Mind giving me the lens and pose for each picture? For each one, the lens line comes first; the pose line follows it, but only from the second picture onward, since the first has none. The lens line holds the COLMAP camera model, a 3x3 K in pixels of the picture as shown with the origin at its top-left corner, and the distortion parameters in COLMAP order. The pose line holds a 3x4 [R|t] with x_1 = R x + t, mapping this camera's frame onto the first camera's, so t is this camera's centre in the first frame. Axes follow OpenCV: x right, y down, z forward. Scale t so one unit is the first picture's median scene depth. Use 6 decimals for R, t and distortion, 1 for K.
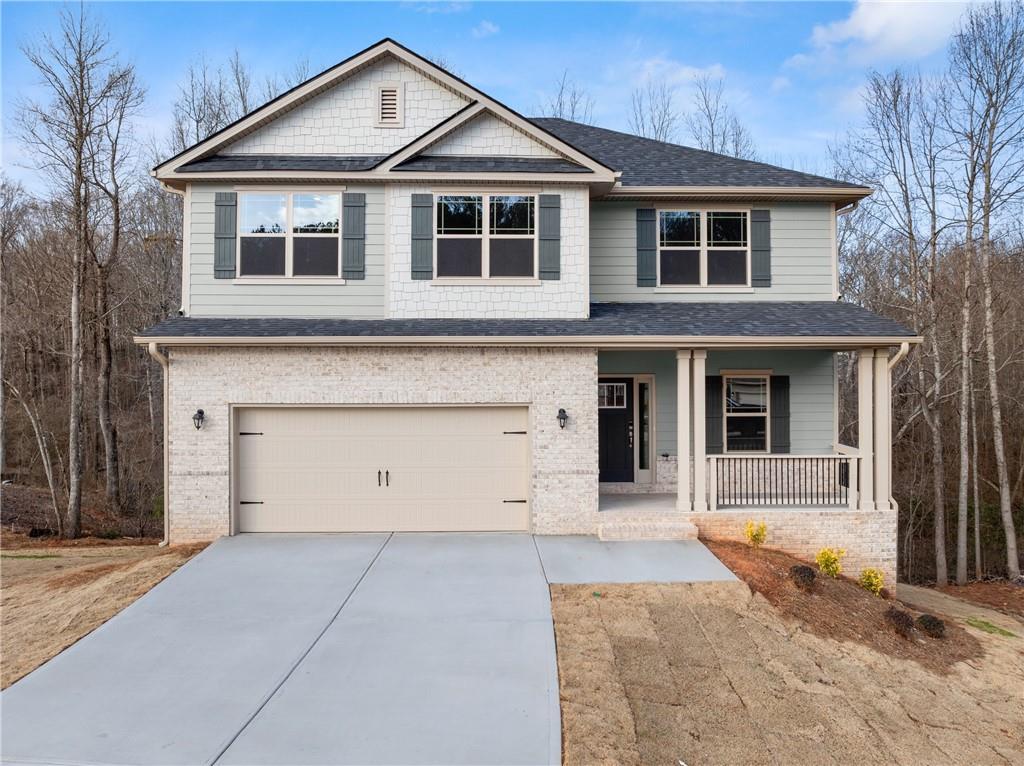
lens RADIAL K [[730.3, 0, 509.9], [0, 730.3, 367.3], [0, 0, 1]] dist [-0.035043, -0.006843]
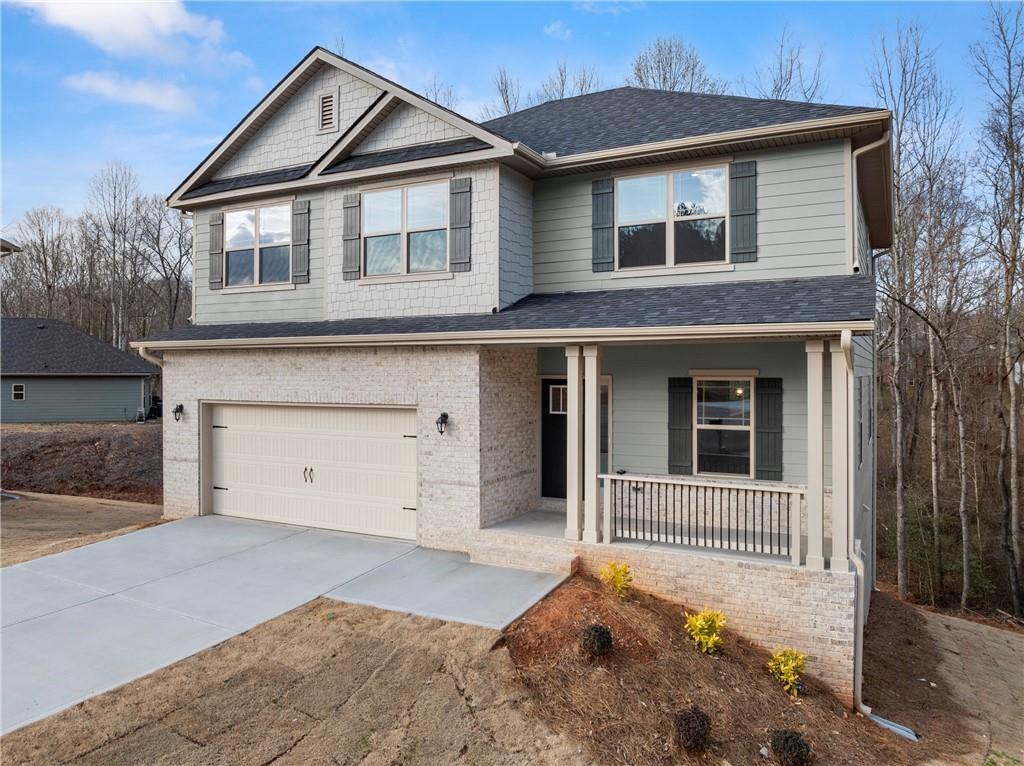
lens RADIAL K [[726.5, 0, 511.0], [0, 726.5, 376.8], [0, 0, 1]] dist [-0.039221, 0.000373]
pose [[0.875938, 0.004840, -0.482400, 0.568176], [0.001136, 0.999926, 0.012096, 0.001213], [0.482422, -0.011143, 0.875868, 0.238471]]
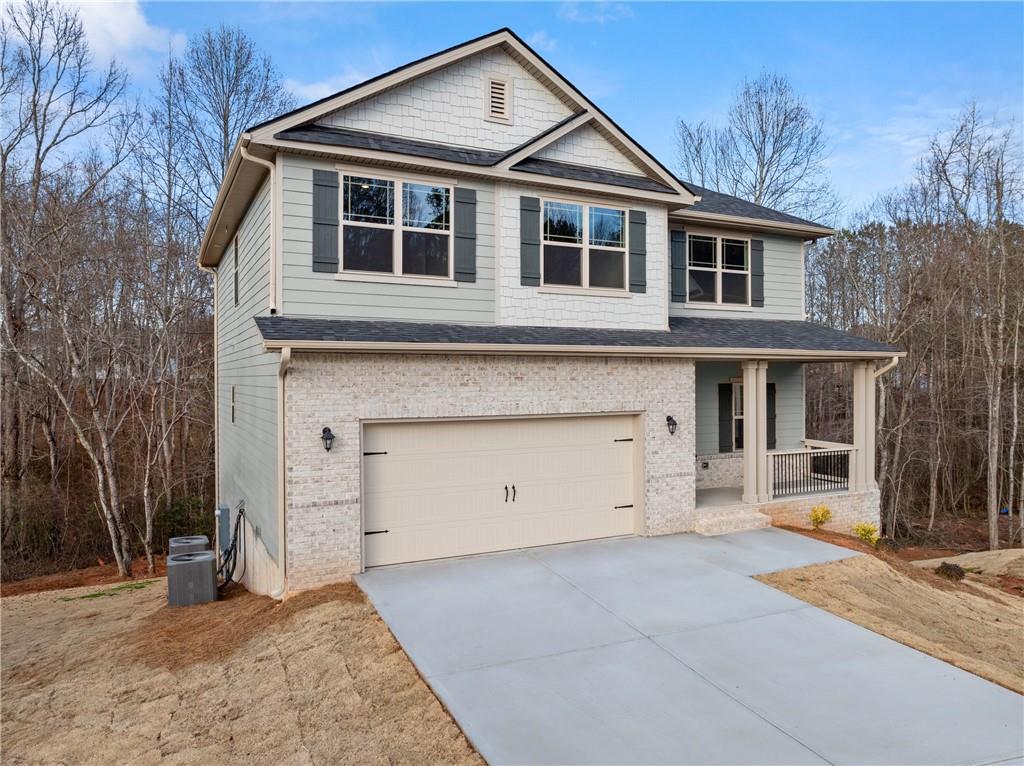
lens RADIAL K [[721.2, 0, 512.0], [0, 721.2, 383.0], [0, 0, 1]] dist [-0.035937, 0.001945]
pose [[0.903179, -0.005479, 0.429229, -0.569125], [-0.000072, 0.999917, 0.012915, -0.003971], [-0.429264, -0.011696, 0.903103, 0.150434]]
